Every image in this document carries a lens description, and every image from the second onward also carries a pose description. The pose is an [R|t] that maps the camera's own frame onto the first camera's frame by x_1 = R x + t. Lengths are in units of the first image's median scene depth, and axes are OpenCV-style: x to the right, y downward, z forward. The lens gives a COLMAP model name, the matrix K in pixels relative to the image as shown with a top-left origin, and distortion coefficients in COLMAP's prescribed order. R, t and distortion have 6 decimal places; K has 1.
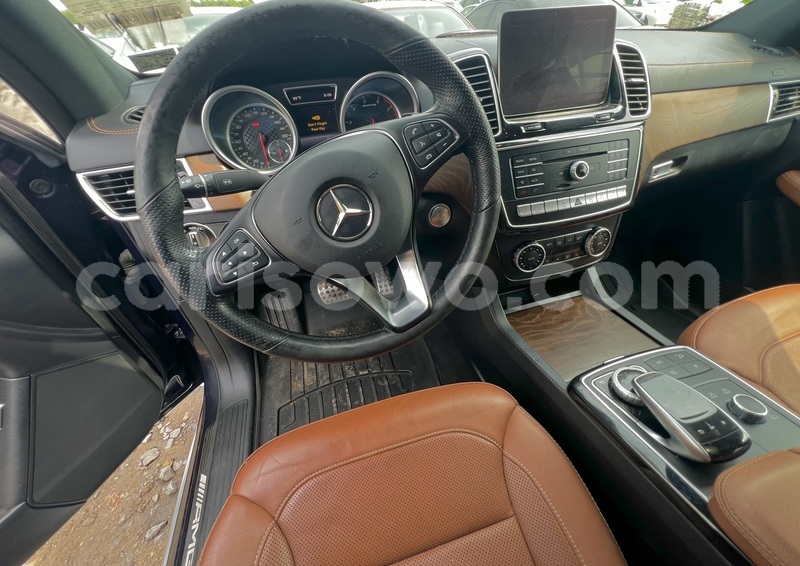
lens RADIAL K [[324.3, 0, 398.2], [0, 324.3, 265.5], [0, 0, 1]] dist [-0.003231, 0.000337]
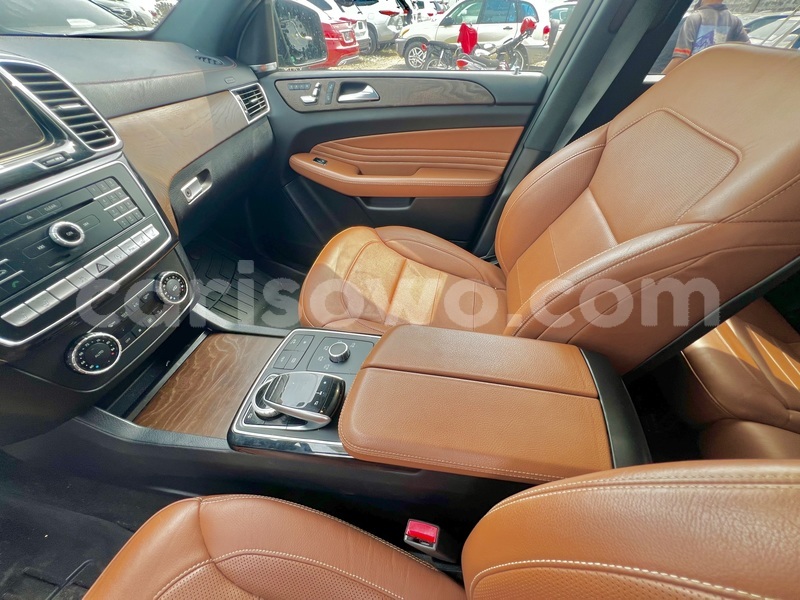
lens RADIAL K [[321.9, 0, 400.0], [0, 321.9, 300.0], [0, 0, 1]] dist [-0.003410, 0.000178]
pose [[0.460711, -0.541764, 0.703020, 0.272492], [0.489391, 0.815860, 0.308008, -0.009921], [-0.740434, 0.202149, 0.641010, -0.045815]]
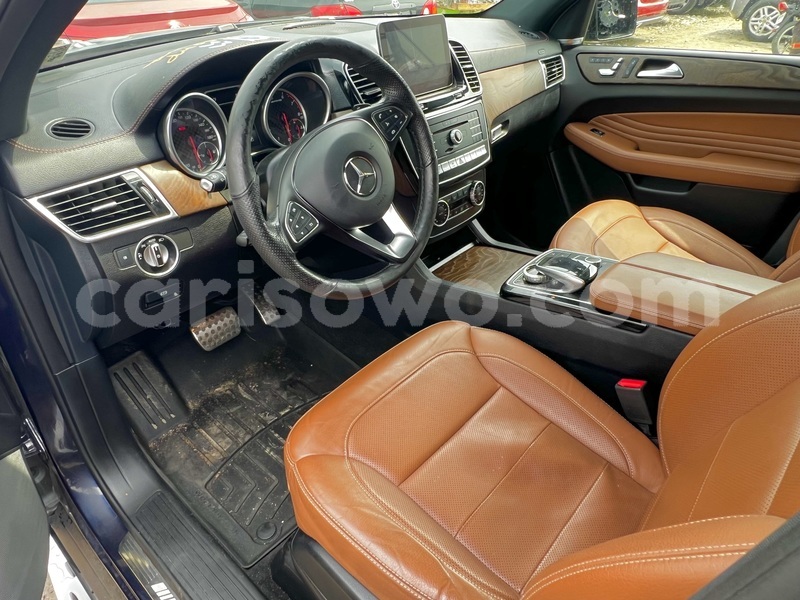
lens RADIAL K [[522.8, 0, 400.0], [0, 522.8, 300.0], [0, 0, 1]] dist [-0.010825, 0.000962]
pose [[0.839680, -0.260098, 0.476746, -0.711599], [0.290149, 0.956918, 0.011034, 0.217356], [-0.459077, 0.129062, 0.878972, -0.576360]]
